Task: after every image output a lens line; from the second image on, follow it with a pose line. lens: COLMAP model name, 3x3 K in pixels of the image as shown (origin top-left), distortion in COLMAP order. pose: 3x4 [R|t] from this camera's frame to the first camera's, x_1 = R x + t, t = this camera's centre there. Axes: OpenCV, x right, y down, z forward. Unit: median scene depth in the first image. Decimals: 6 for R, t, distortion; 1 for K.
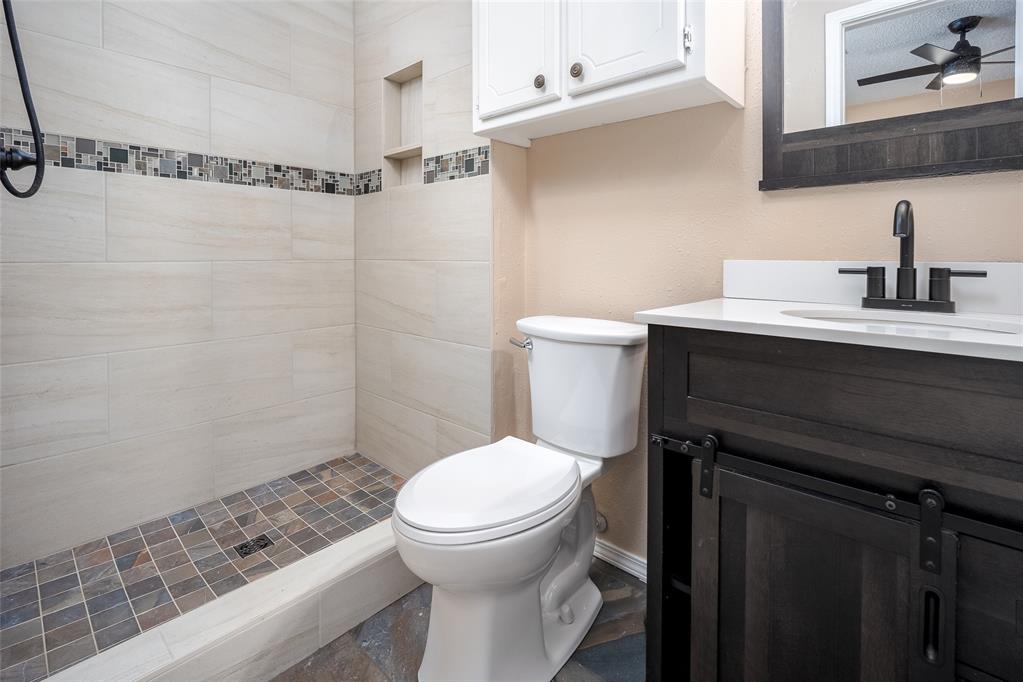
lens RADIAL K [[468.1, 0, 505.7], [0, 468.1, 264.8], [0, 0, 1]] dist [-0.013174, 0.001475]
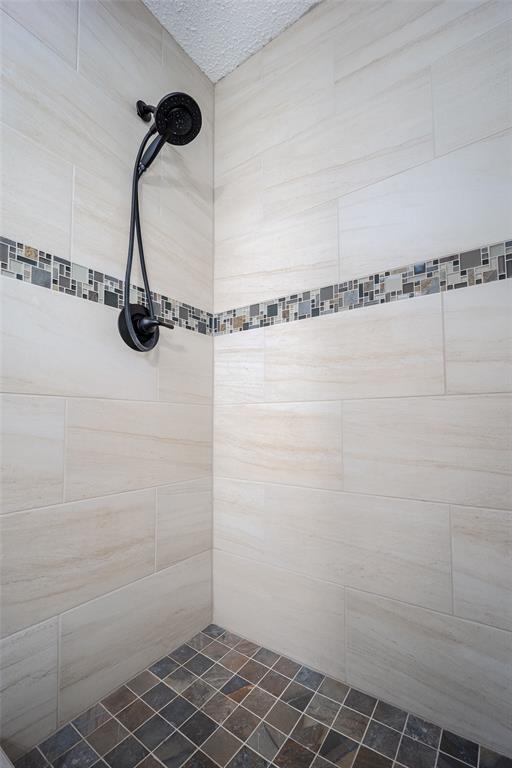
lens RADIAL K [[351.4, 0, 255.4], [0, 351.4, 387.6], [0, 0, 1]] dist [-0.013174, 0.001475]
pose [[0.085506, -0.062053, -0.994403, 0.017470], [0.010287, 0.998060, -0.061397, 0.008157], [0.996285, -0.004979, 0.085978, 0.784480]]
